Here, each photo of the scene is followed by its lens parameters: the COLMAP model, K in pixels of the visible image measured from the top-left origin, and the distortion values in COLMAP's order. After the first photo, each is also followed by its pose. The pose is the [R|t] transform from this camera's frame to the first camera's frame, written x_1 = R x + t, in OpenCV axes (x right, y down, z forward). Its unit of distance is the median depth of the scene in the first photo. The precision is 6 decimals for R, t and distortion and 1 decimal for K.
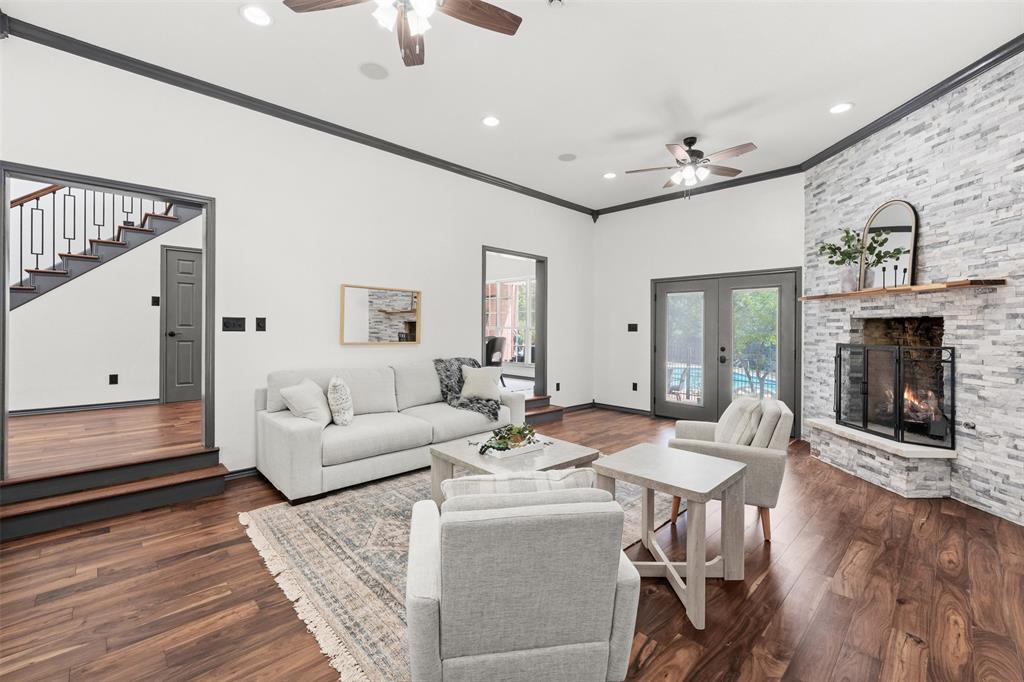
lens RADIAL K [[429.8, 0, 509.1], [0, 429.8, 329.8], [0, 0, 1]] dist [-0.004652, -0.000172]
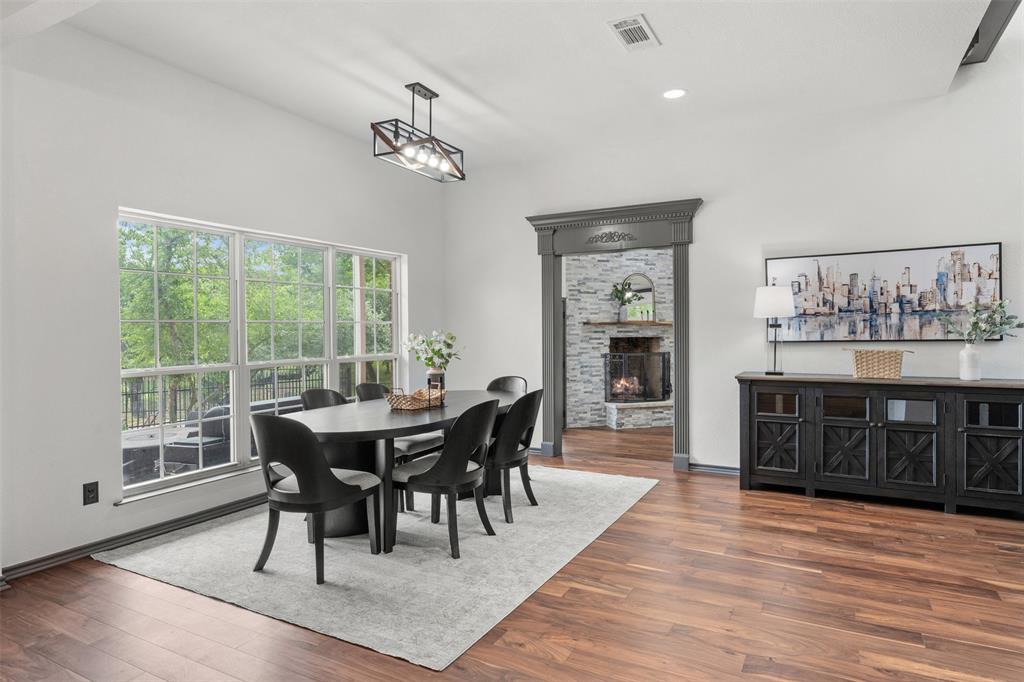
lens RADIAL K [[585.7, 0, 507.2], [0, 585.7, 340.8], [0, 0, 1]] dist [0.004747, 0.000328]
pose [[-0.282257, -0.020862, 0.959112, -1.331476], [0.009280, 0.999657, 0.024475, -0.080054], [-0.959294, 0.015809, -0.281967, 2.227667]]
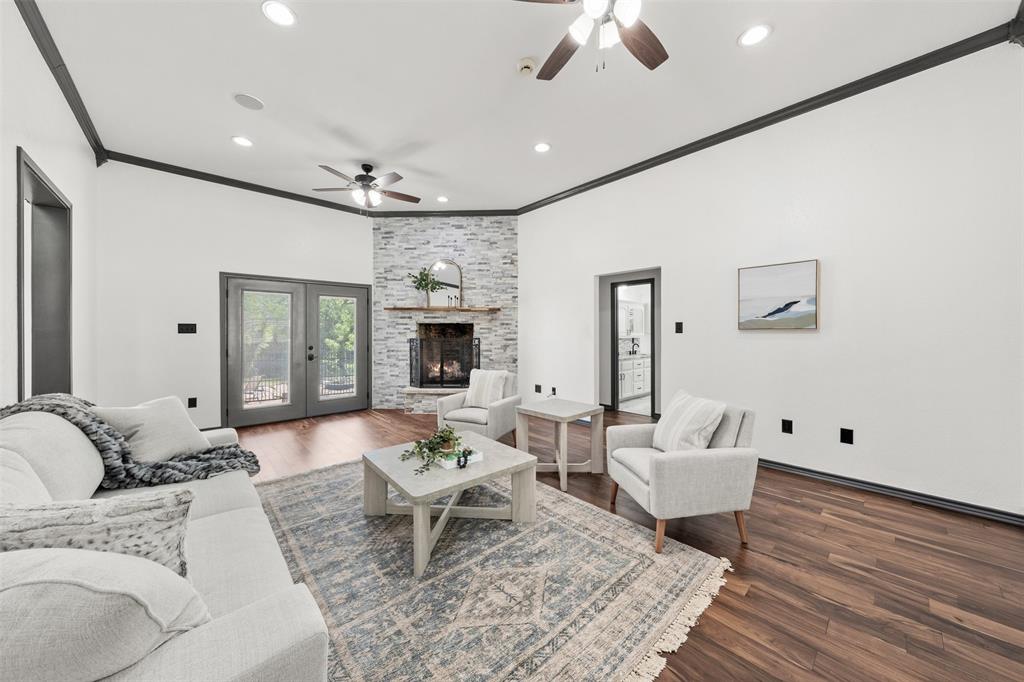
lens RADIAL K [[348.0, 0, 526.7], [0, 348.0, 334.0], [0, 0, 1]] dist [-0.001943, -0.000014]
pose [[0.010832, -0.014682, 0.999834, -0.590928], [0.003625, 0.999886, 0.014644, -0.003233], [-0.999935, 0.003466, 0.010884, 0.636565]]
